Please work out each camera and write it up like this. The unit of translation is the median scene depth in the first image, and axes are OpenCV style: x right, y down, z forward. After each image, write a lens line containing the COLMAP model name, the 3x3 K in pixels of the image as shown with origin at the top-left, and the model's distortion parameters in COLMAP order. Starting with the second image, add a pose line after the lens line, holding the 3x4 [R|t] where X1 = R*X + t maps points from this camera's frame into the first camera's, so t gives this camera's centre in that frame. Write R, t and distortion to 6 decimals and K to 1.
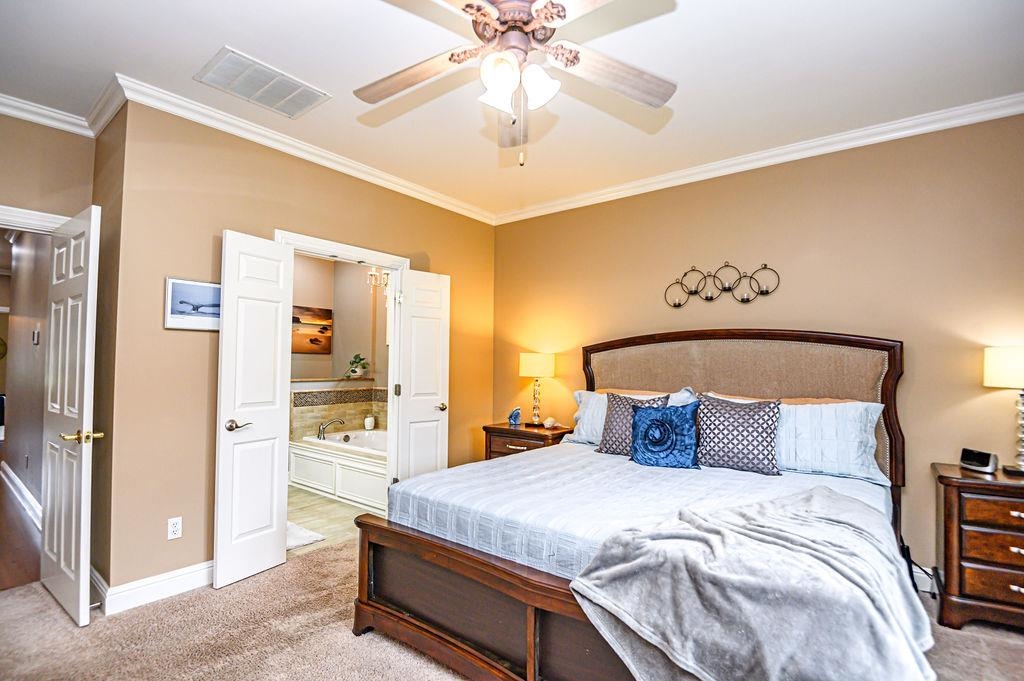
lens RADIAL K [[490.1, 0, 509.5], [0, 490.1, 344.6], [0, 0, 1]] dist [-0.015039, -0.002893]
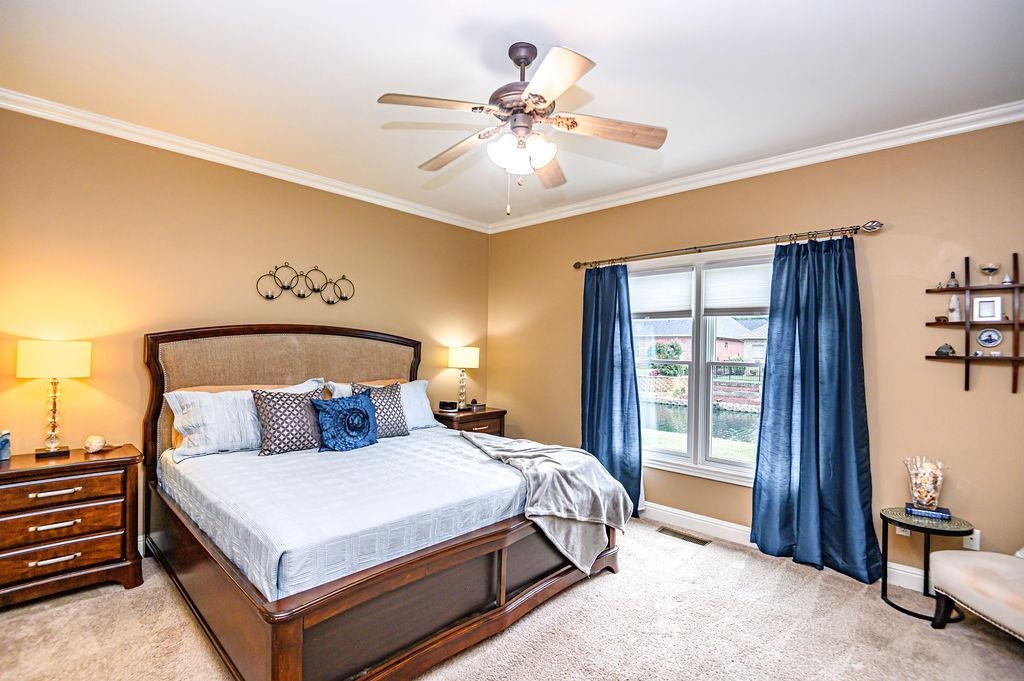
lens RADIAL K [[470.9, 0, 519.8], [0, 470.9, 341.8], [0, 0, 1]] dist [-0.019864, -0.002596]
pose [[0.075688, 0.009587, 0.997085, -0.607359], [-0.053643, 0.998545, -0.005529, -0.012389], [-0.995688, -0.053068, 0.076092, 0.434787]]
